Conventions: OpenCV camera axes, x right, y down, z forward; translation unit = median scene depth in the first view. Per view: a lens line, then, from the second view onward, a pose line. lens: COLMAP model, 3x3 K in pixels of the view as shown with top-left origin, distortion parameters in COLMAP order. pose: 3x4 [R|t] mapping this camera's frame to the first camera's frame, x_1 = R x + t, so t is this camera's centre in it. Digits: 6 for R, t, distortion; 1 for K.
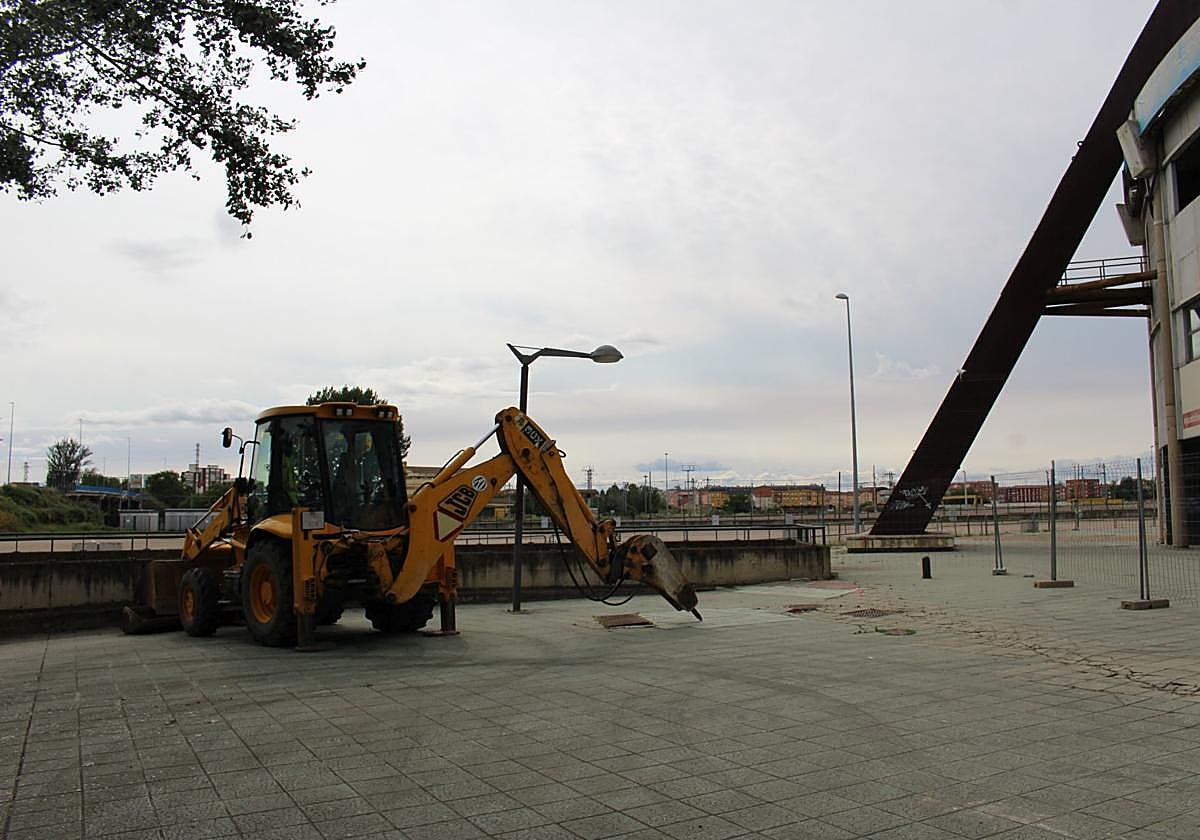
lens RADIAL K [[1047.8, 0, 608.7], [0, 1047.8, 423.4], [0, 0, 1]] dist [-0.109579, 0.028034]
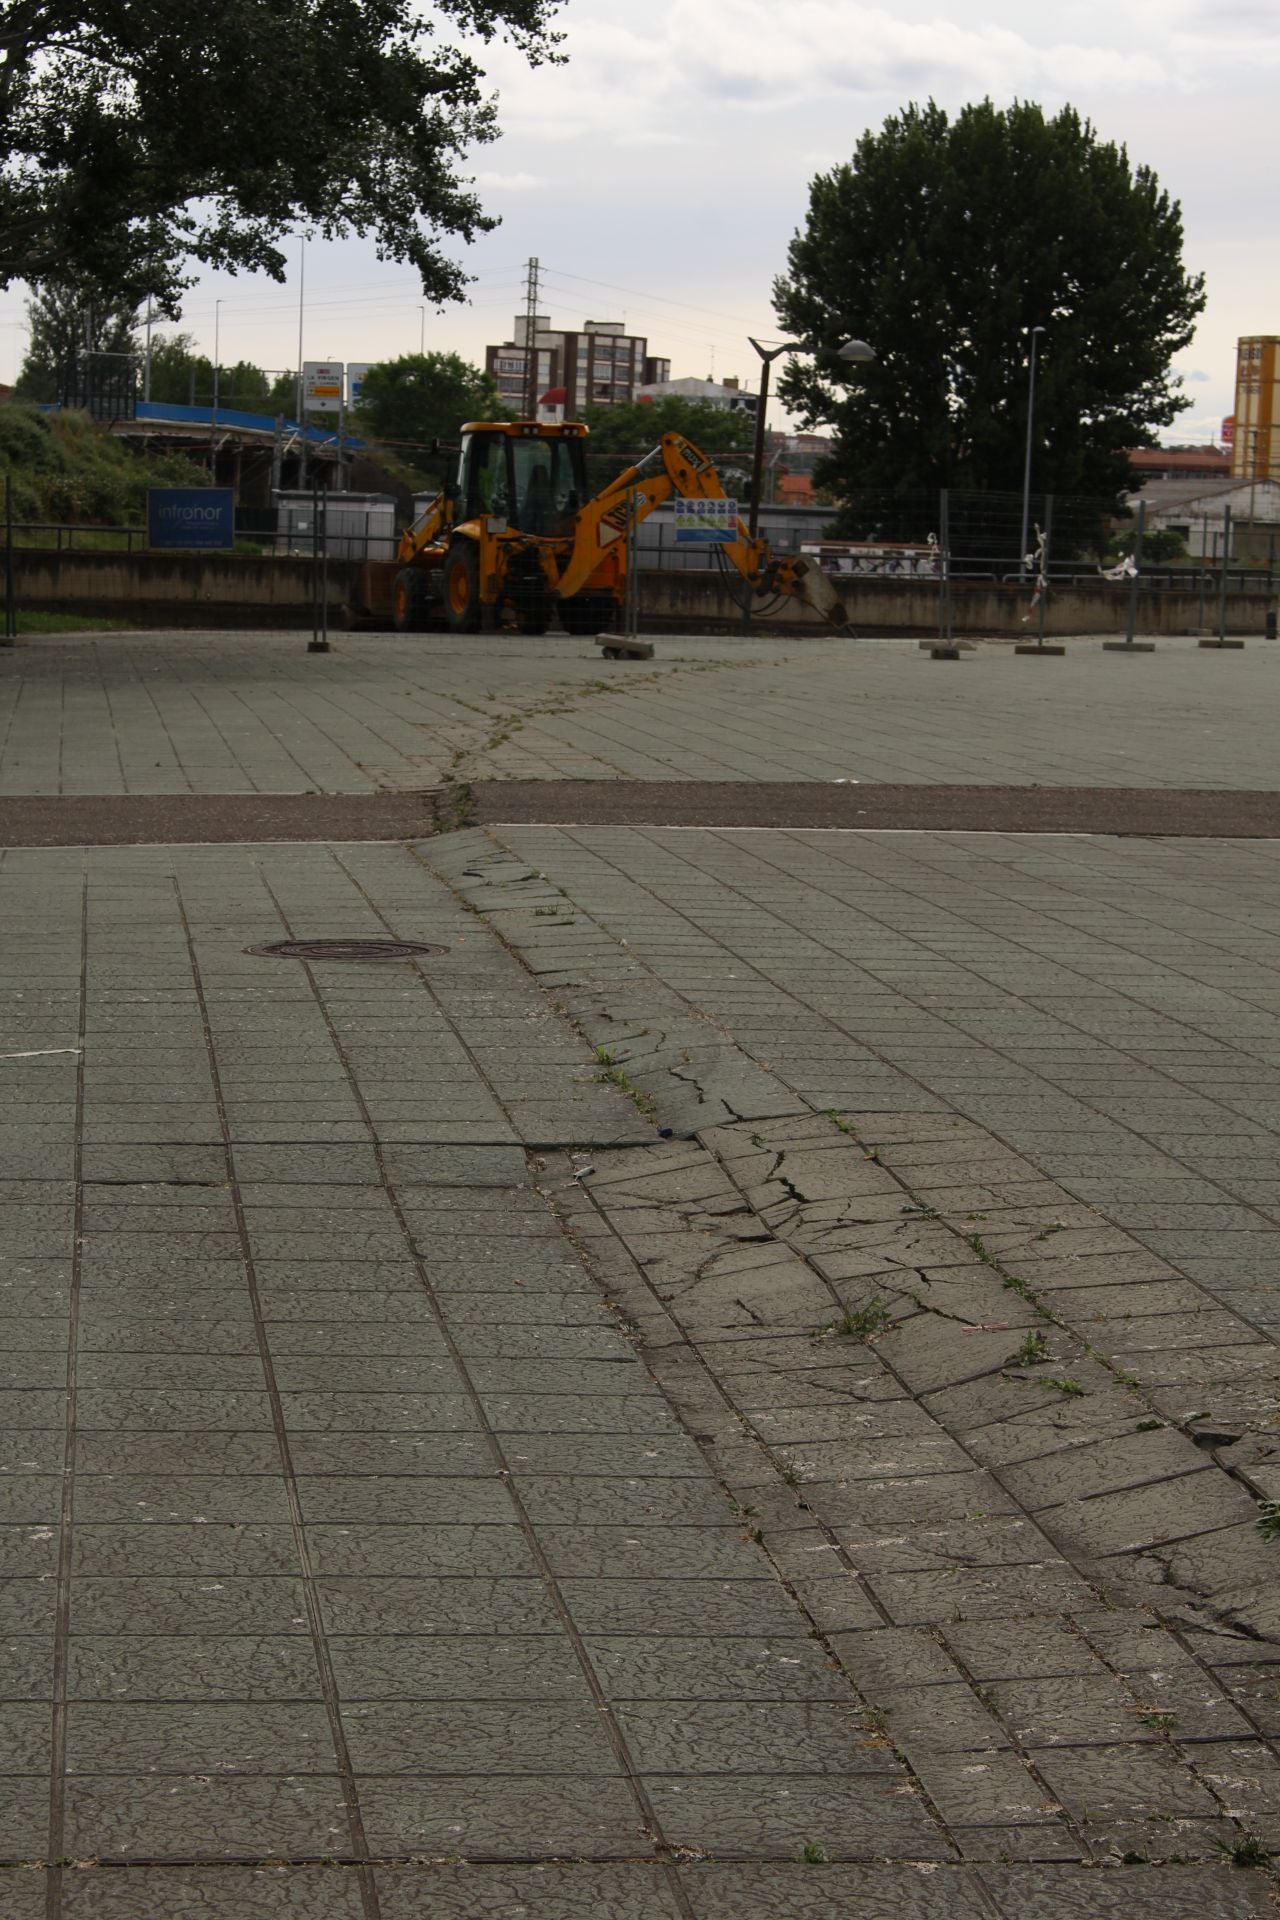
lens RADIAL K [[4618.3, 0, 628.5], [0, 4618.3, 960.0], [0, 0, 1]] dist [0.088365, 0.000000]
pose [[0.933599, 0.078131, -0.349699, 1.203004], [-0.015893, 0.984006, 0.177422, -0.247106], [0.357968, -0.160084, 0.919909, -2.684234]]
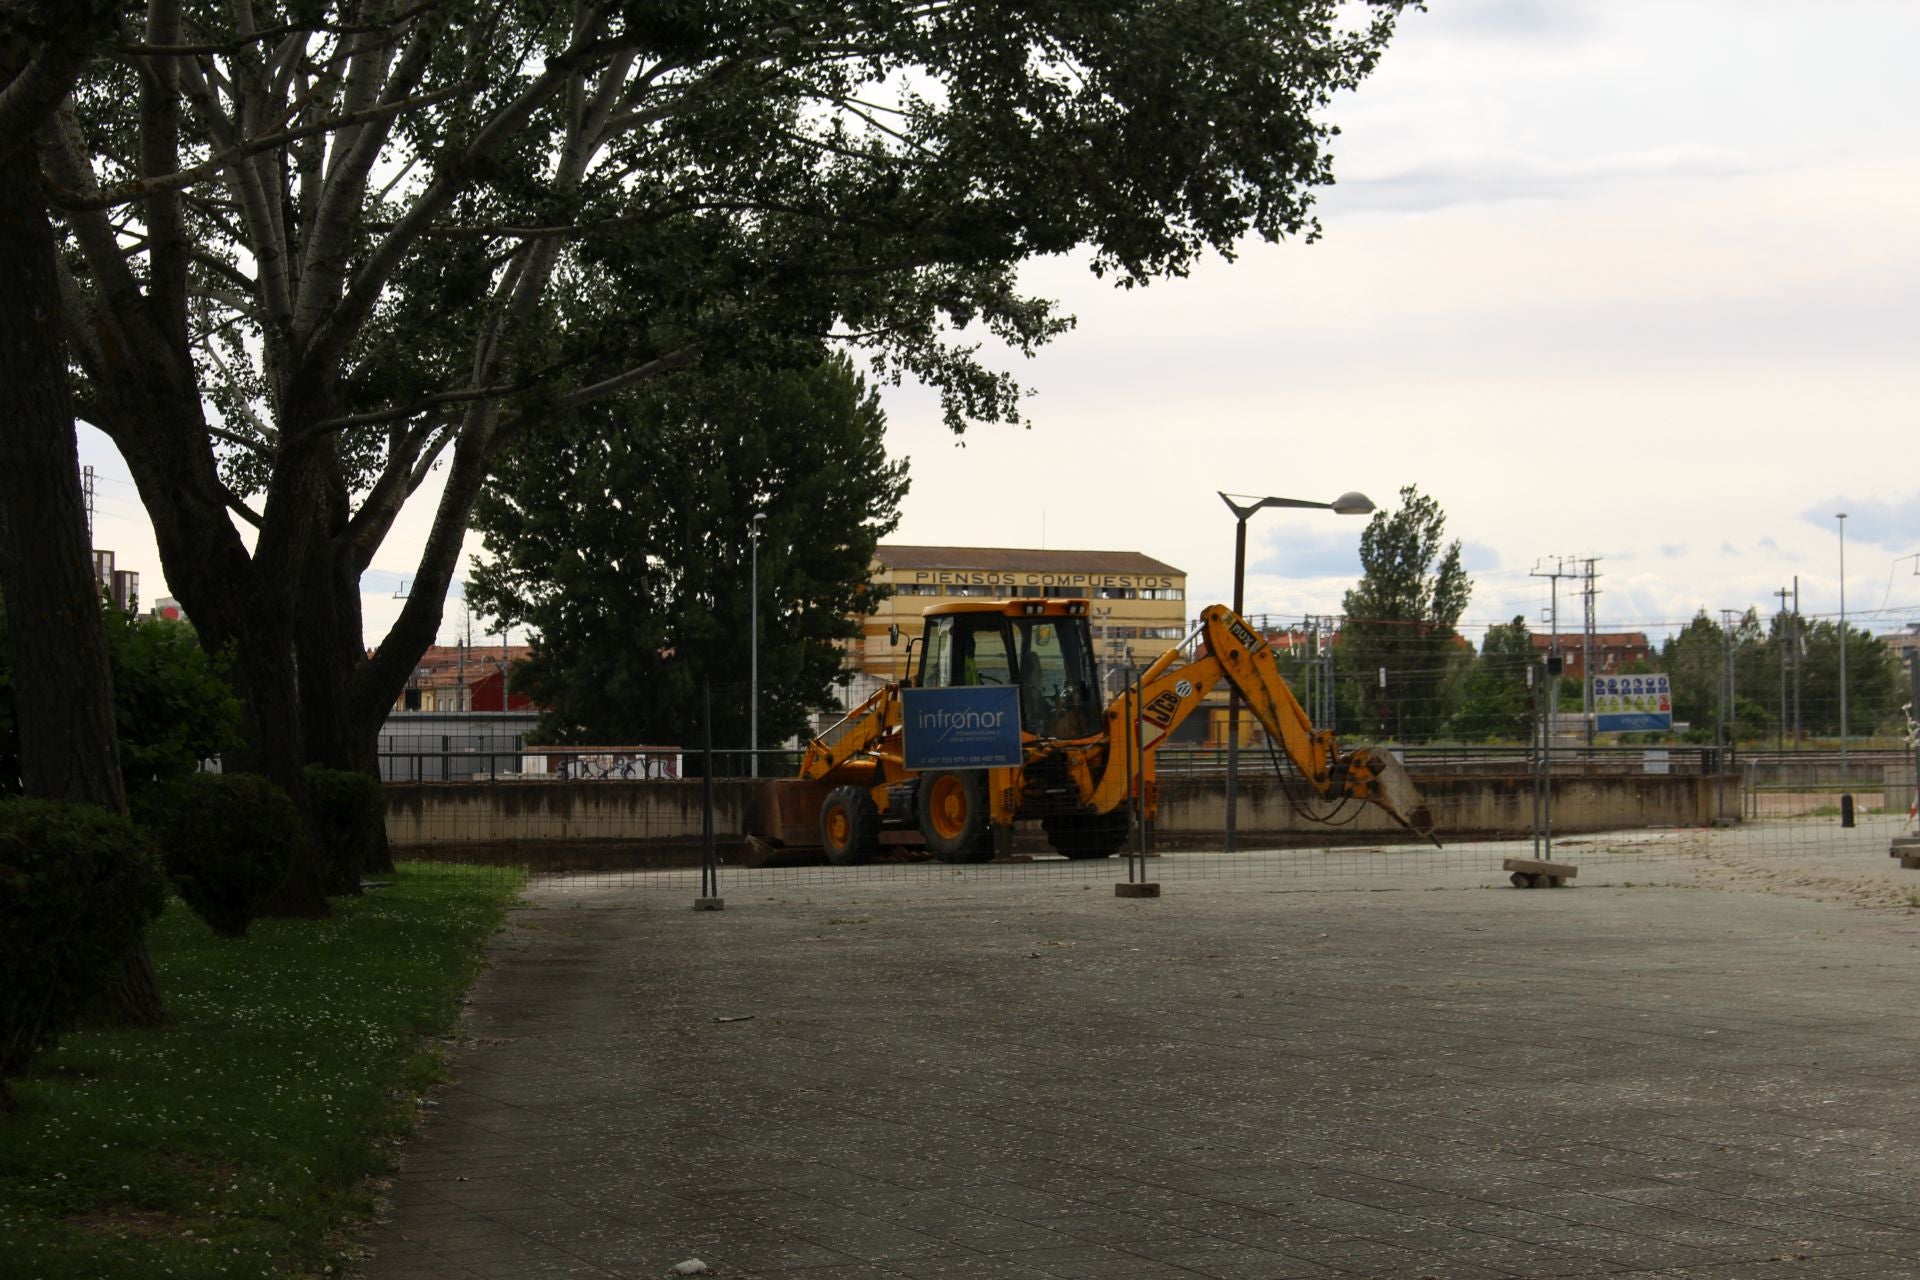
lens RADIAL K [[4618.3, 0, 969.0], [0, 4618.3, 642.9], [0, 0, 1]] dist [0.088365, 0.000000]
pose [[0.987098, 0.003955, -0.160068, 0.247028], [0.006639, 0.997824, 0.065595, -0.181507], [0.159979, -0.065812, 0.984924, -2.196813]]
